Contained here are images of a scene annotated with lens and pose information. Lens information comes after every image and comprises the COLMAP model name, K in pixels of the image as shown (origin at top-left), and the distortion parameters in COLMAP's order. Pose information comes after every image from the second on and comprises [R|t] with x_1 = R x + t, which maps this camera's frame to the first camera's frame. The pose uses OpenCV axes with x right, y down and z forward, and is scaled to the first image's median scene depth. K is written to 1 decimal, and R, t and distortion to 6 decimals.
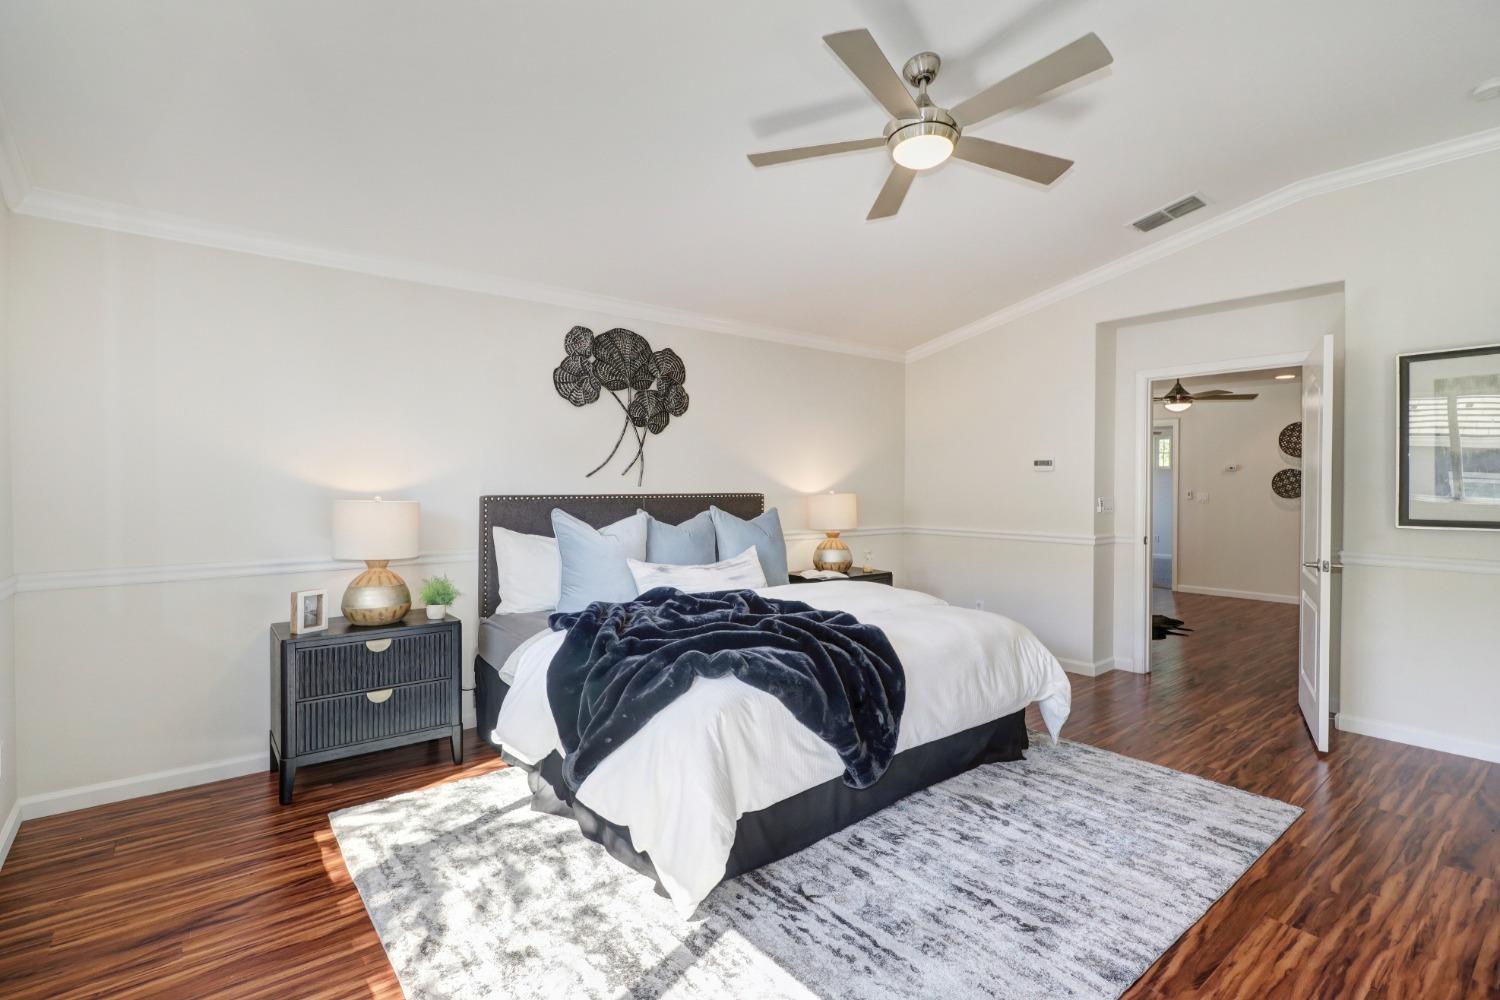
lens RADIAL K [[700.4, 0, 741.9], [0, 700.4, 491.8], [0, 0, 1]] dist [0.004004, -0.002075]
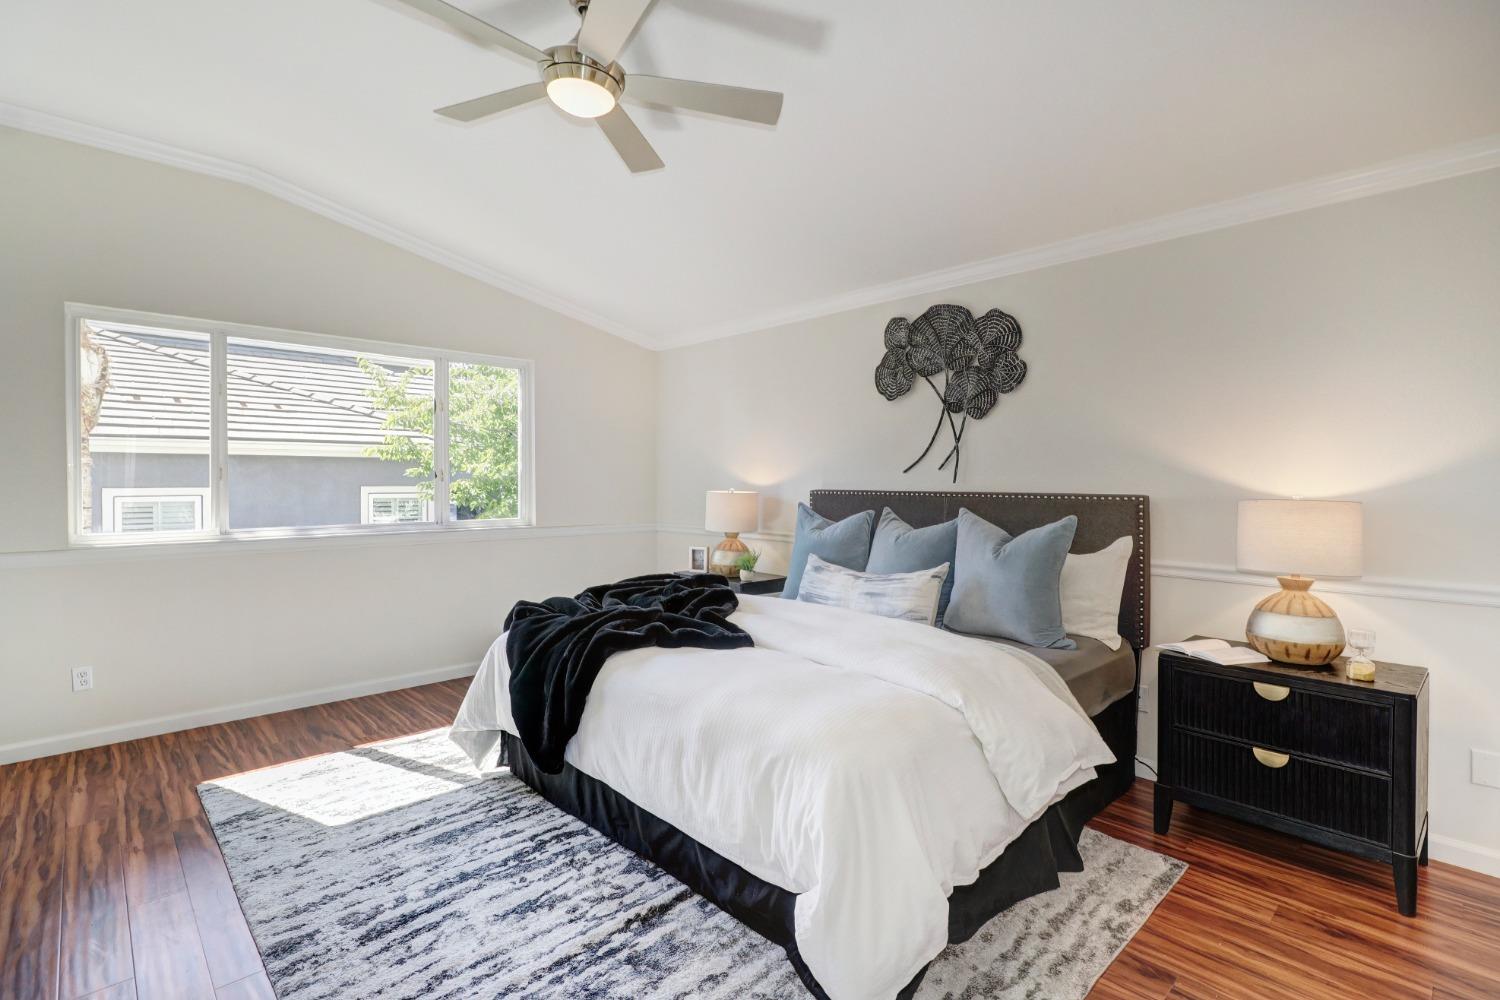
lens RADIAL K [[700.4, 0, 742.7], [0, 700.4, 497.0], [0, 0, 1]] dist [0.004004, -0.002075]
pose [[0.091428, 0.018563, -0.995639, 0.688096], [-0.022870, 0.999602, 0.016537, 0.000604], [0.995549, 0.021258, 0.091816, 0.676801]]
